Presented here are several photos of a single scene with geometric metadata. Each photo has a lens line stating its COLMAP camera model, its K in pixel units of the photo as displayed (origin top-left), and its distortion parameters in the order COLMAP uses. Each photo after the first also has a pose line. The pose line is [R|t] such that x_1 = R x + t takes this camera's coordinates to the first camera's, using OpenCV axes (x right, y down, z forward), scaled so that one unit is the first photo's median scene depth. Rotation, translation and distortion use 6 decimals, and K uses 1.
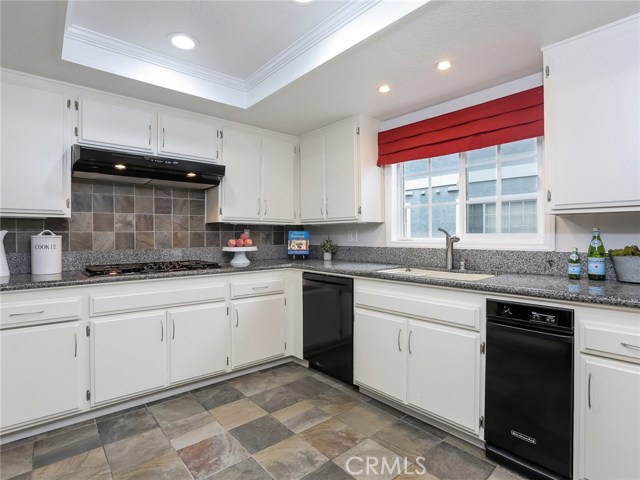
lens RADIAL K [[334.8, 0, 320.1], [0, 334.8, 234.6], [0, 0, 1]] dist [-0.026305, 0.002143]
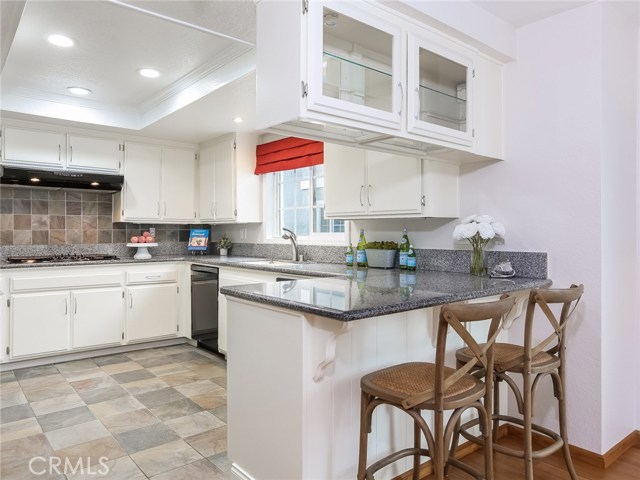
lens RADIAL K [[454.1, 0, 308.7], [0, 454.1, 230.6], [0, 0, 1]] dist [0.008433, 0.014749]
pose [[0.999476, 0.003937, -0.032120, 0.492907], [-0.003960, 0.999992, -0.000660, -0.009774], [0.032117, 0.000787, 0.999484, -0.703728]]
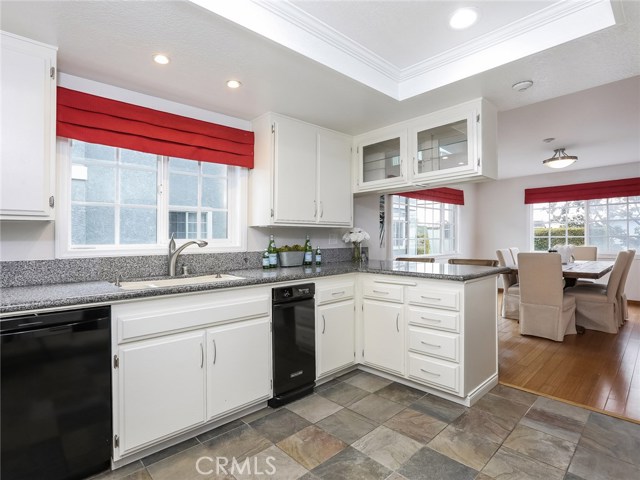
lens RADIAL K [[334.8, 0, 309.5], [0, 334.8, 235.5], [0, 0, 1]] dist [-0.026305, 0.002143]
pose [[-0.031332, 0.008257, 0.999475, -0.587009], [0.002996, 0.999962, -0.008167, -0.004064], [-0.999505, 0.002739, -0.031356, 0.630793]]
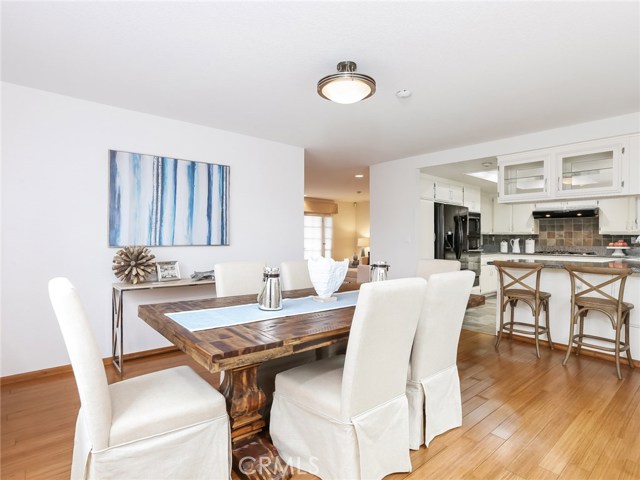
lens RADIAL K [[334.8, 0, 317.0], [0, 334.8, 237.4], [0, 0, 1]] dist [-0.026305, 0.002143]
pose [[-0.007095, -0.001295, -0.999974, 2.112719], [-0.004968, 0.999987, -0.001259, -0.007355], [0.999962, 0.004959, -0.007102, -0.897634]]
